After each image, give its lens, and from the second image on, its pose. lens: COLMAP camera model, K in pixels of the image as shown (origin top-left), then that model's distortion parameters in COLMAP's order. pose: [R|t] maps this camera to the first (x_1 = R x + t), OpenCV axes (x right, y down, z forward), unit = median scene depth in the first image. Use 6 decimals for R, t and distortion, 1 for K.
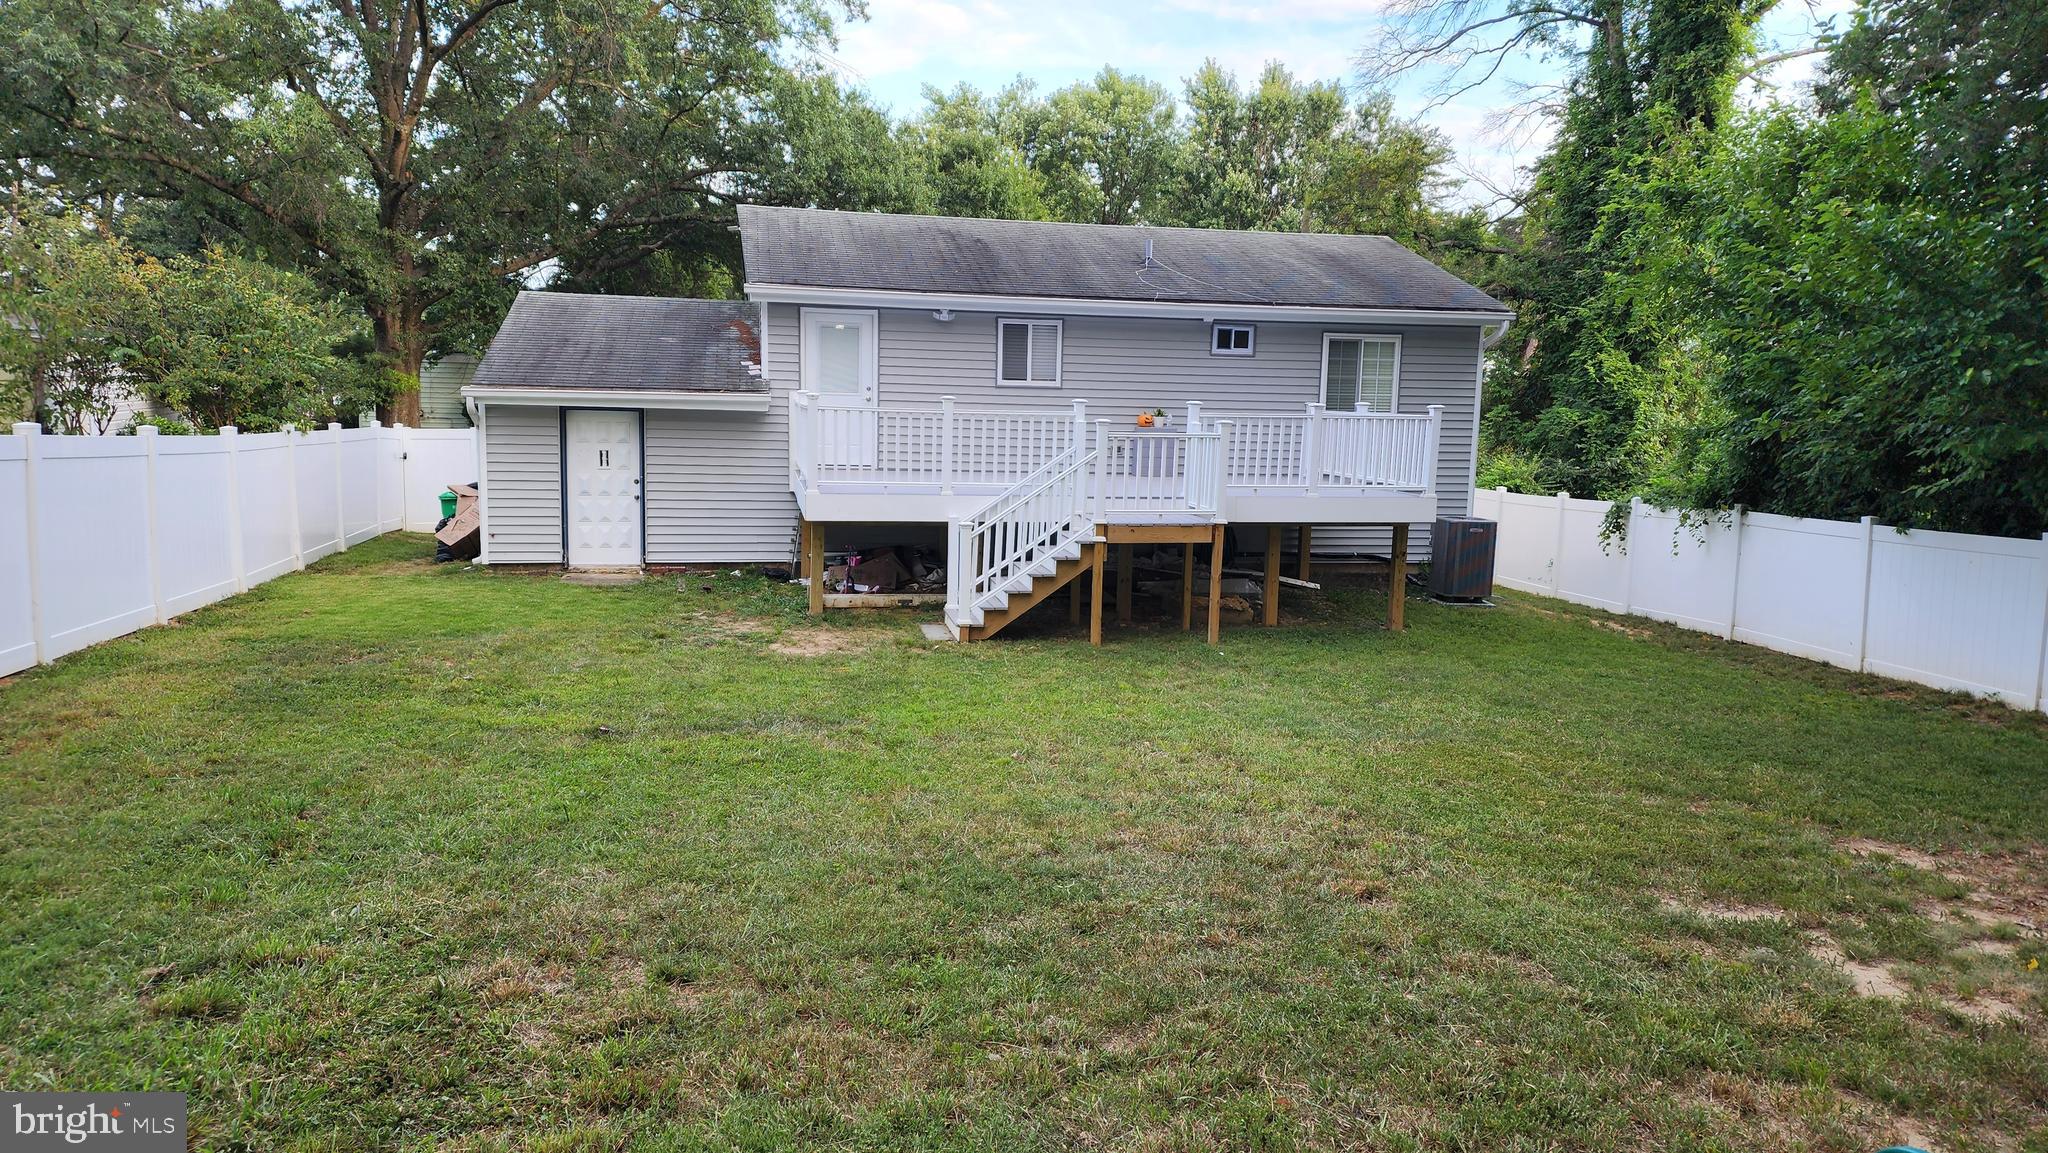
lens RADIAL K [[1386.7, 0, 1021.5], [0, 1386.7, 569.9], [0, 0, 1]] dist [0.046947, -0.039732]
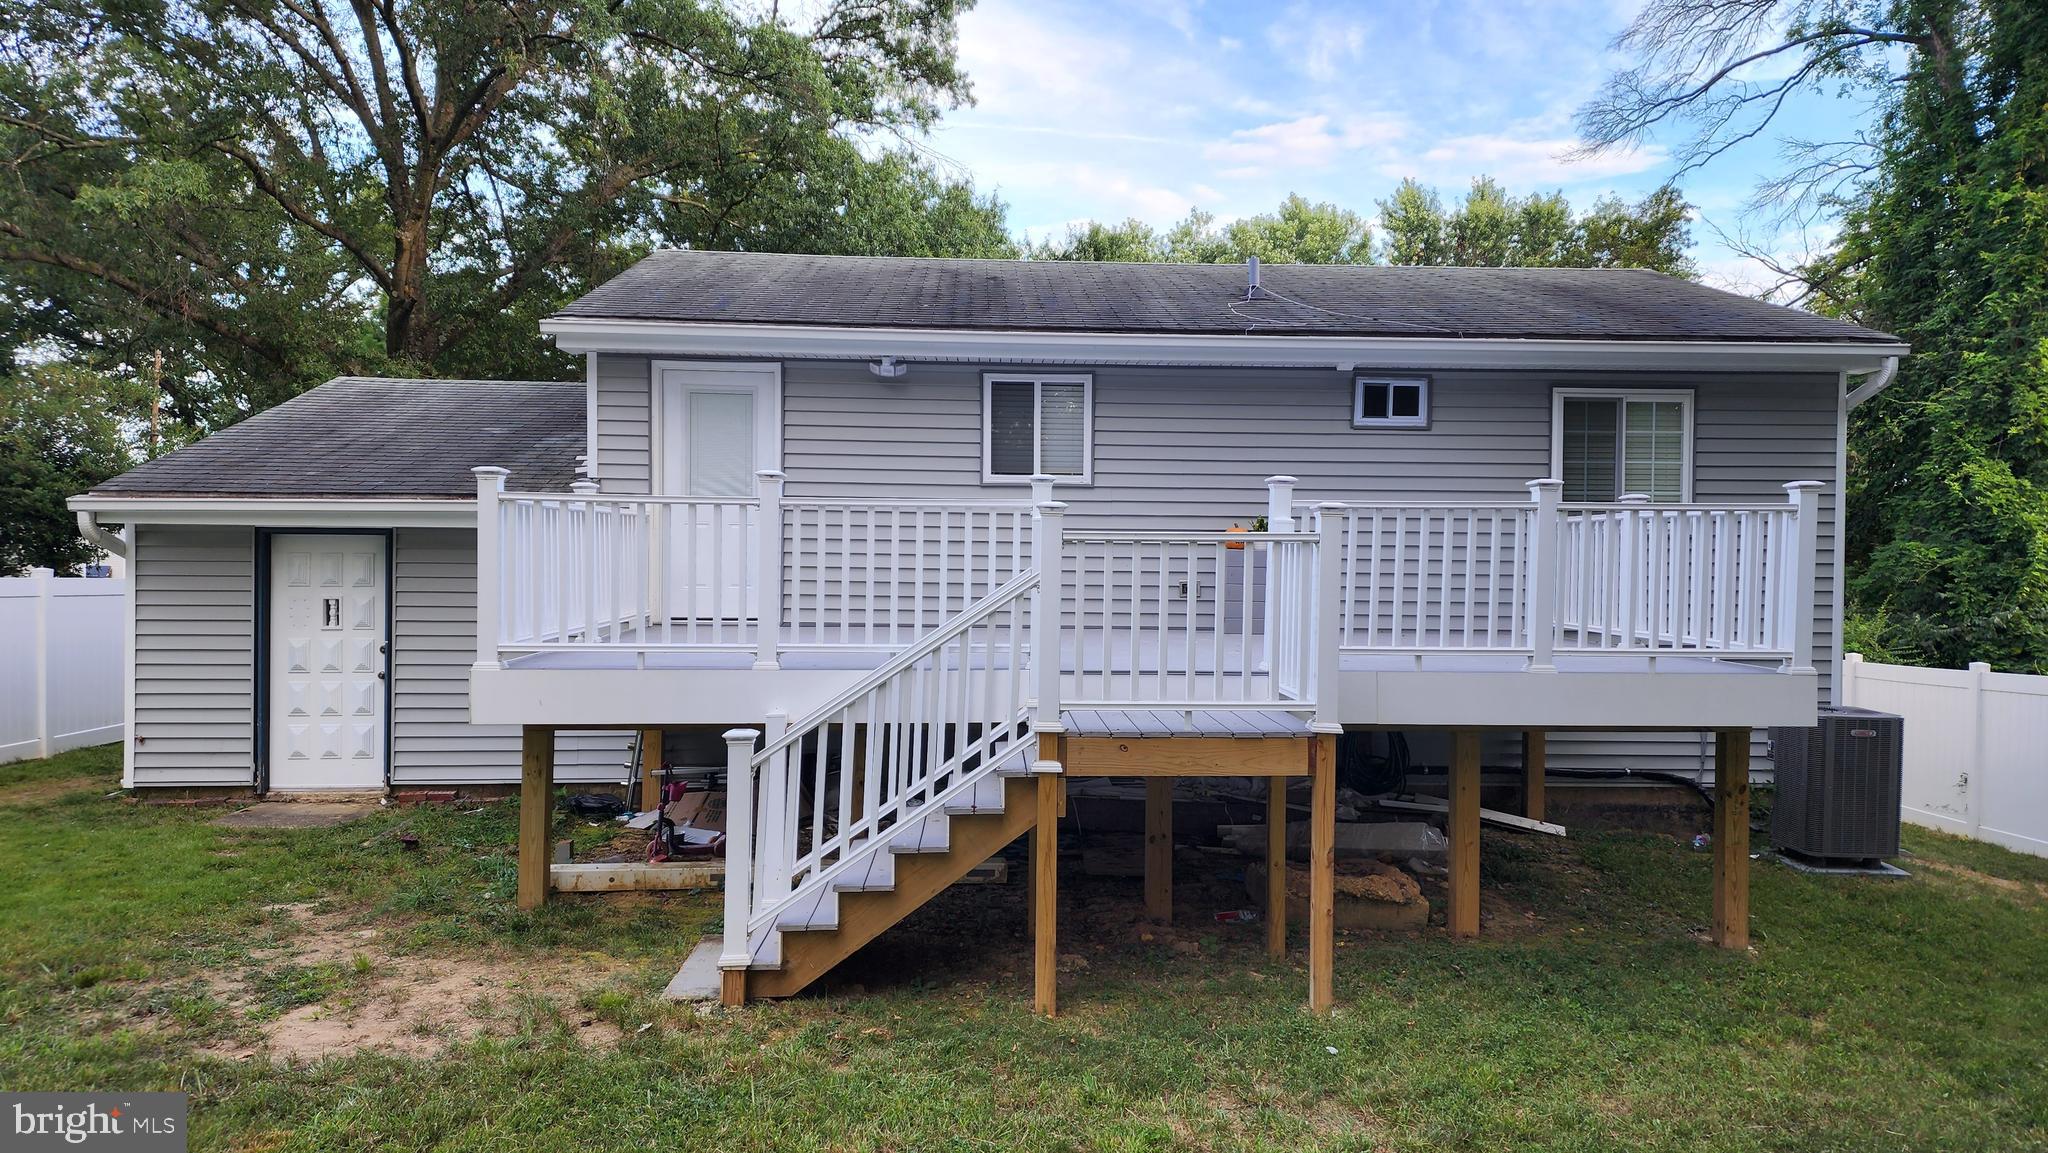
lens RADIAL K [[1386.7, 0, 1039.4], [0, 1386.7, 578.4], [0, 0, 1]] dist [0.046947, -0.039732]
pose [[0.989797, -0.012549, -0.141932, 0.088420], [-0.004091, 0.993200, -0.116345, -0.023193], [0.142427, 0.115739, 0.983015, 0.414874]]
